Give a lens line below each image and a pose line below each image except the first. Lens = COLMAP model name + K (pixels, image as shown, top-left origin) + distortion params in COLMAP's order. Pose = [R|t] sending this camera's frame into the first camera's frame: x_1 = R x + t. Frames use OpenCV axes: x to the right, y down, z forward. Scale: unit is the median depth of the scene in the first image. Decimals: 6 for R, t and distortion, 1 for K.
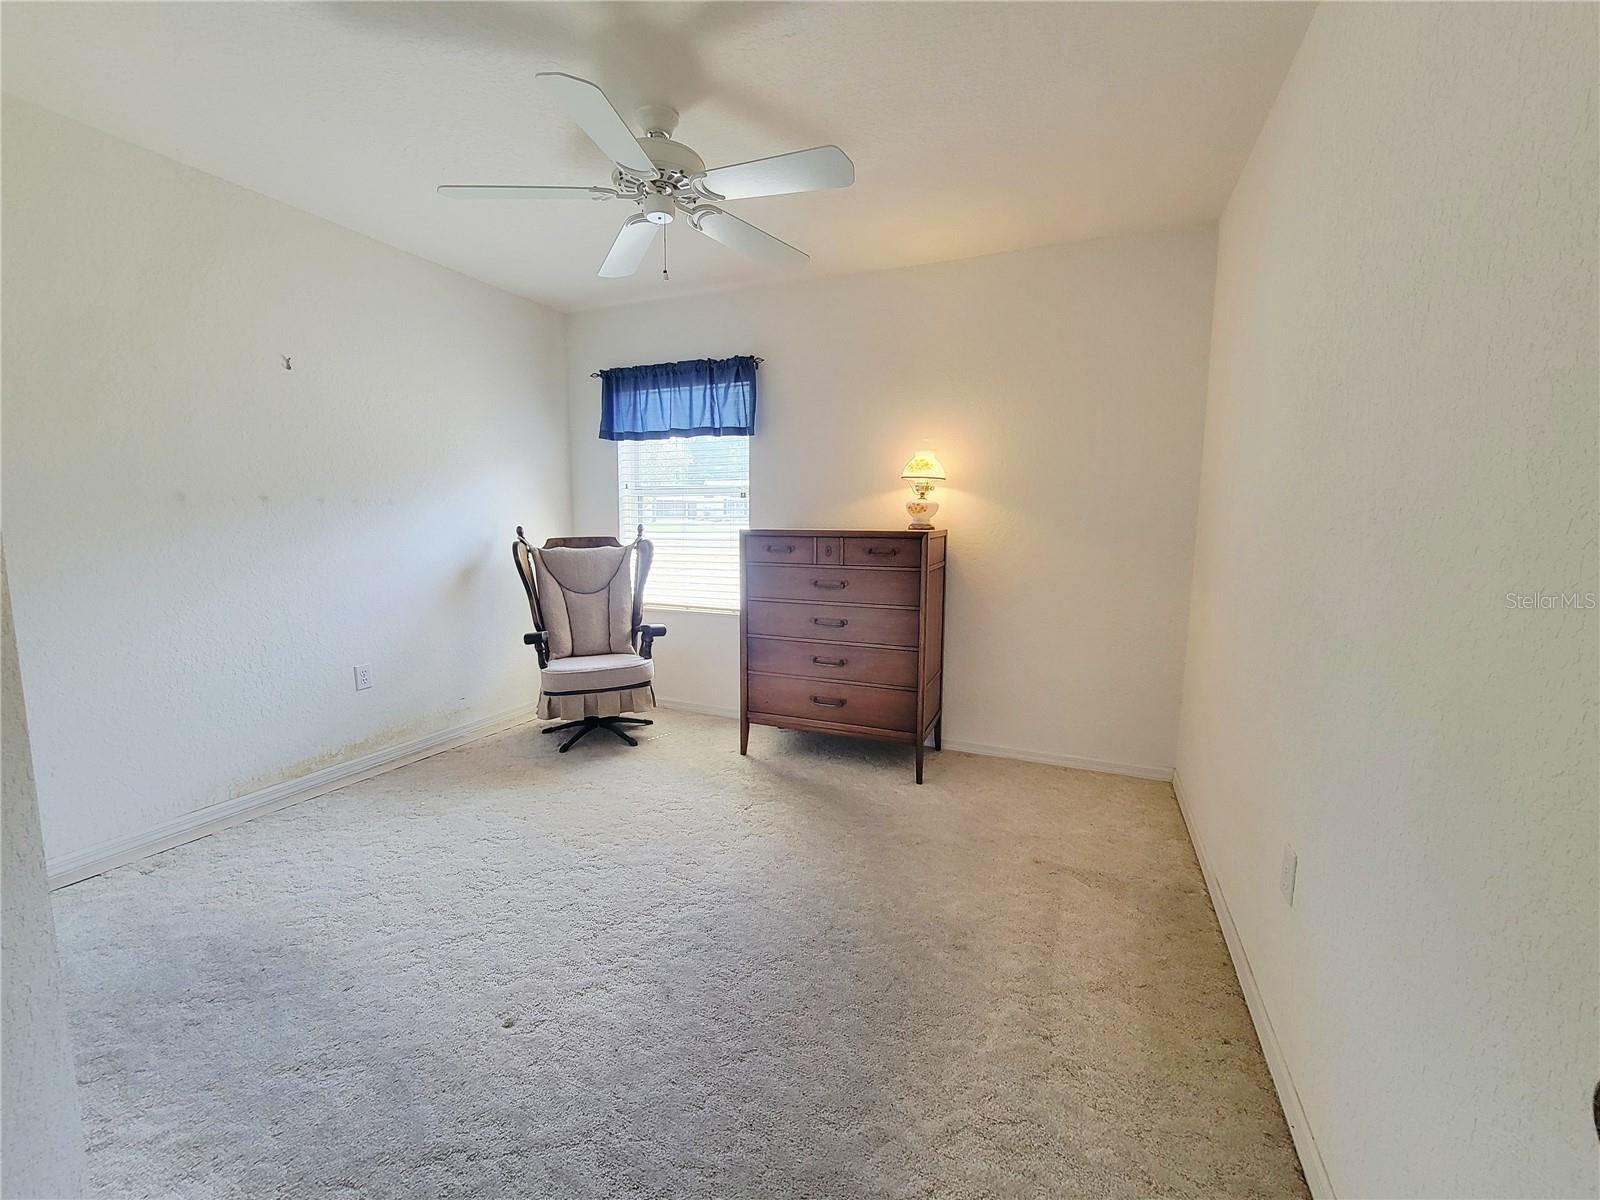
lens RADIAL K [[650.6, 0, 789.6], [0, 650.6, 597.2], [0, 0, 1]] dist [-0.001096, -0.000010]
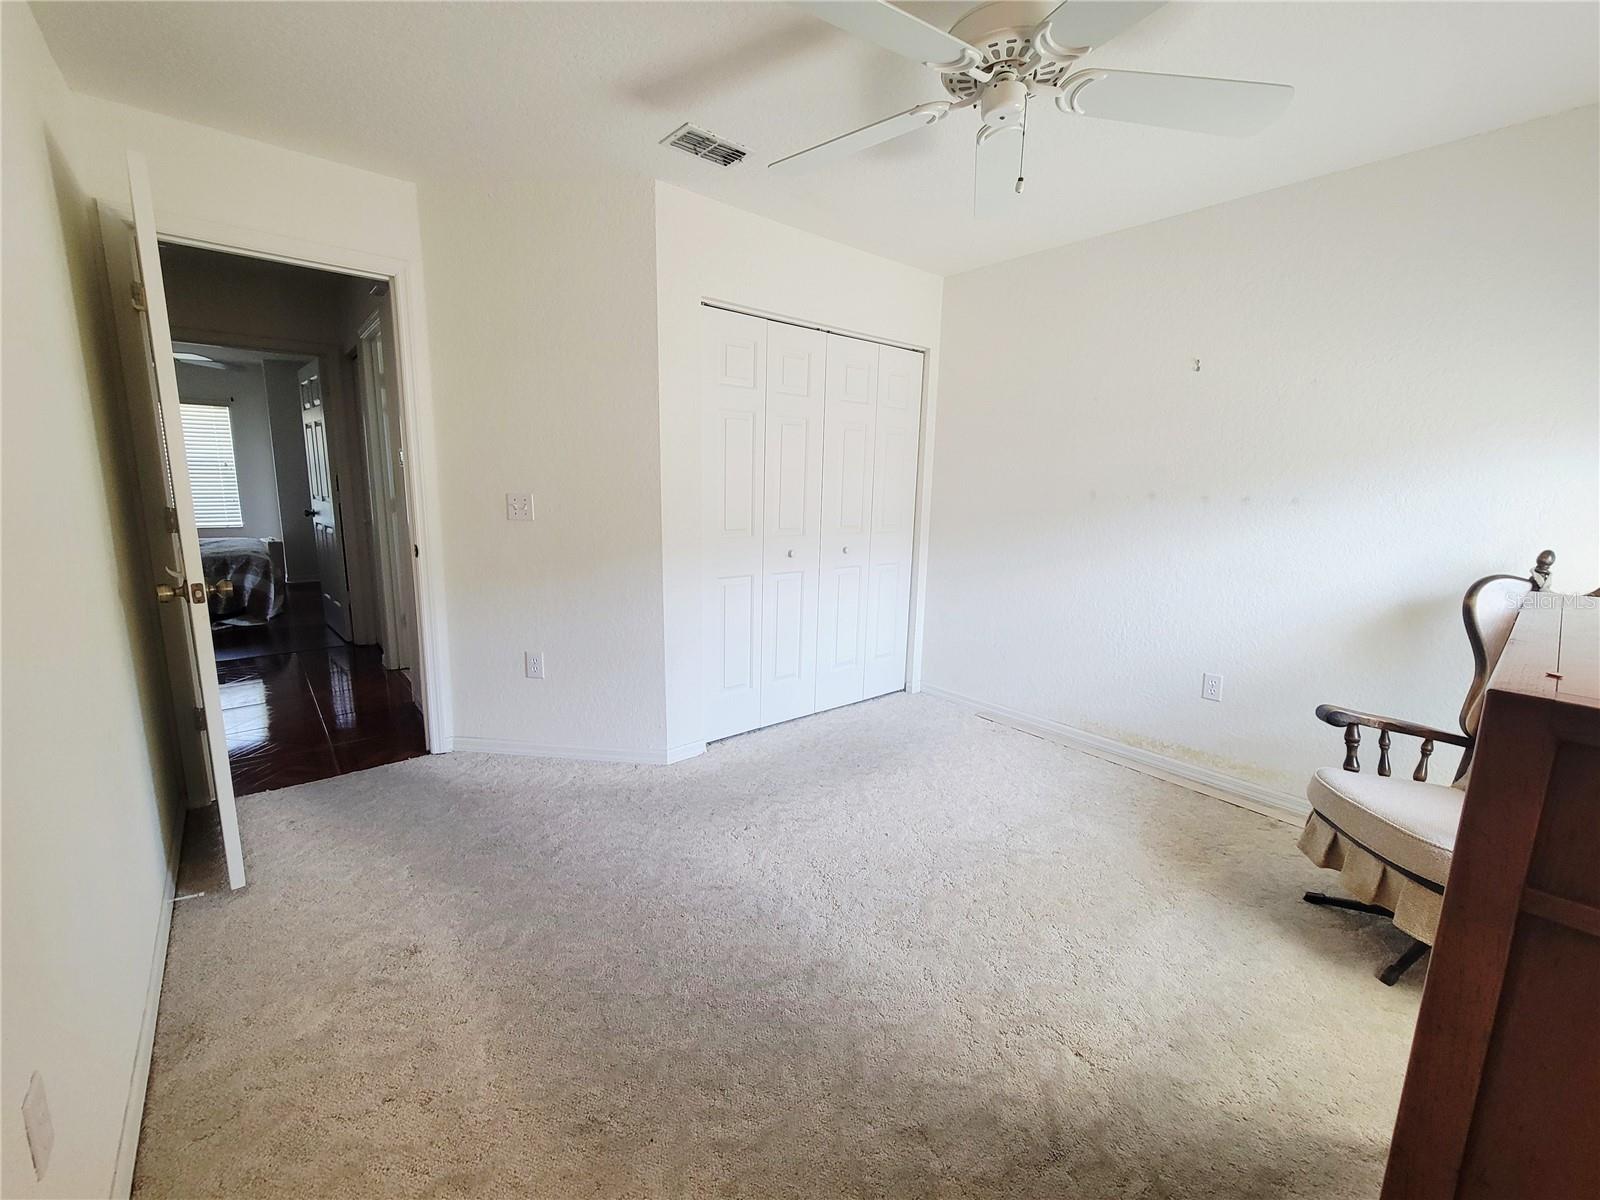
lens RADIAL K [[650.6, 0, 789.6], [0, 650.6, 597.2], [0, 0, 1]] dist [-0.001096, -0.000010]
pose [[-0.438991, 0.141125, -0.887339, 0.418120], [-0.137822, 0.965323, 0.221712, -0.124126], [0.887858, 0.219625, -0.404318, 0.797239]]
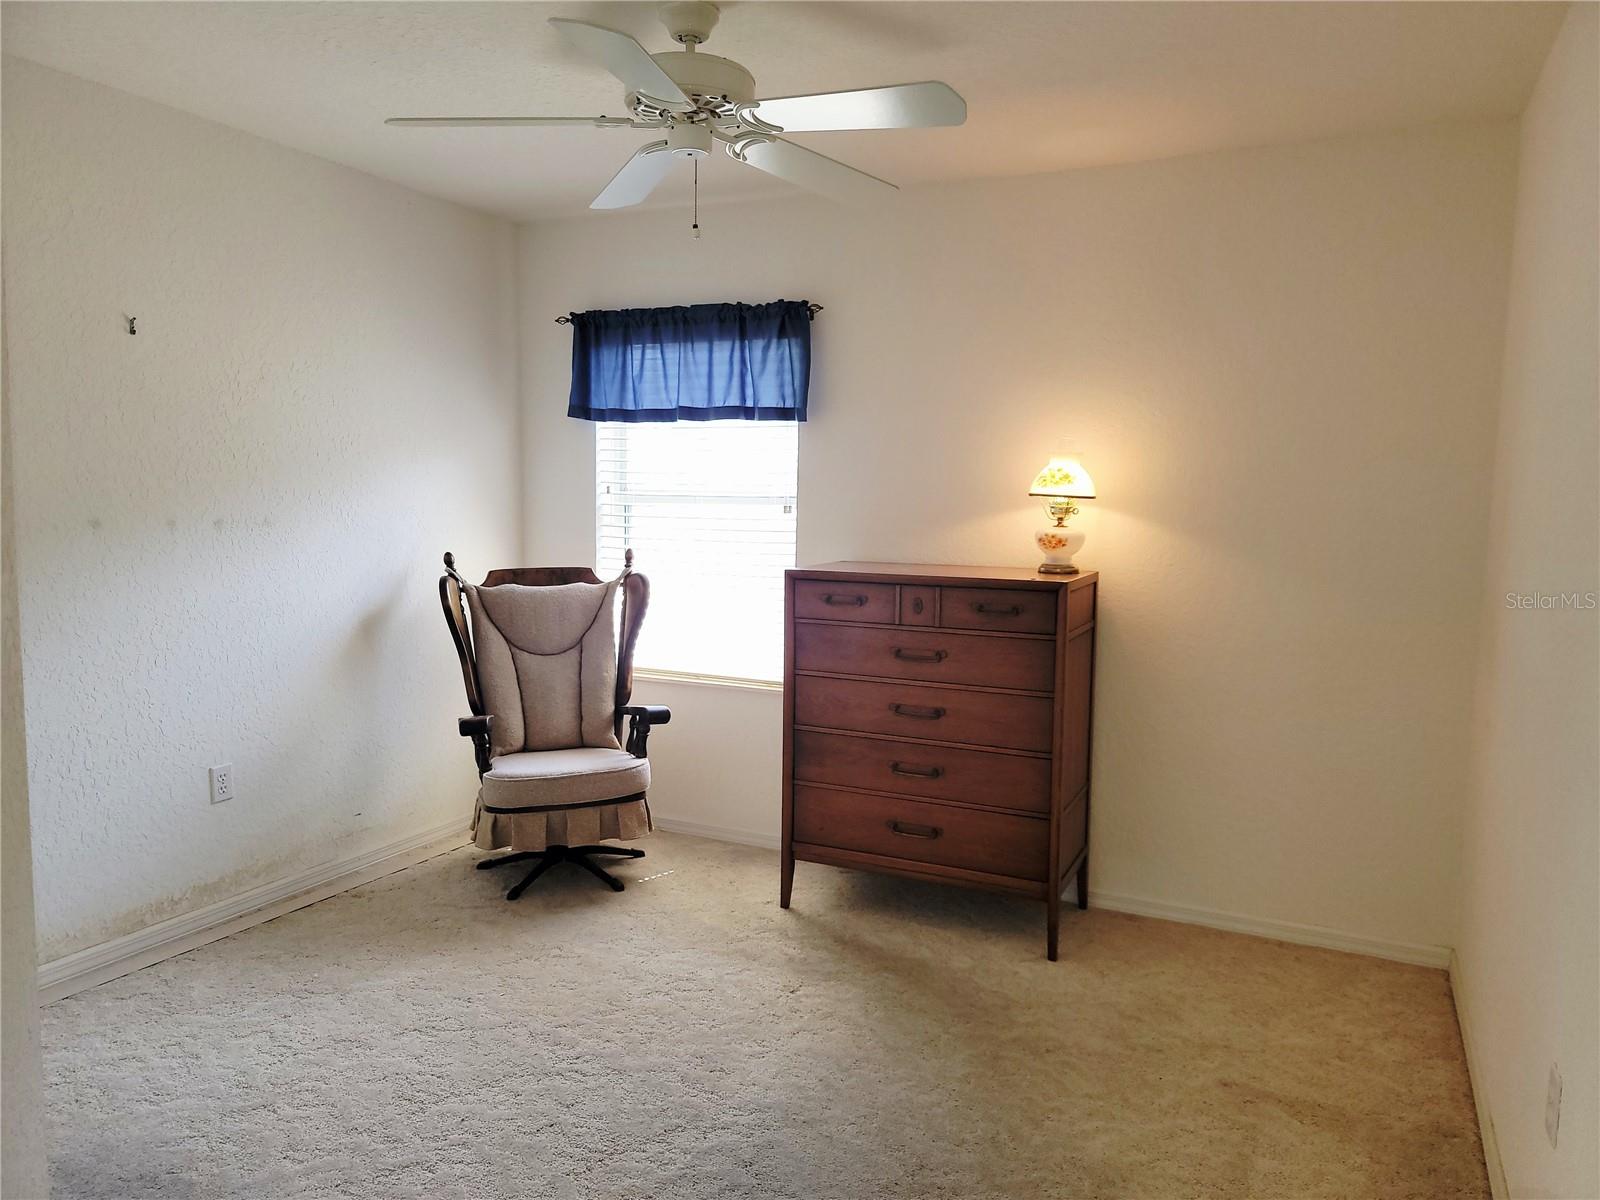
lens RADIAL K [[1097.0, 0, 811.4], [0, 1097.0, 606.9], [0, 0, 1]] dist [0.073608, -0.058321]
pose [[0.999492, 0.013401, -0.028905, -0.016951], [-0.014026, 0.999670, -0.021518, -0.042516], [0.028607, 0.021913, 0.999351, -0.133972]]
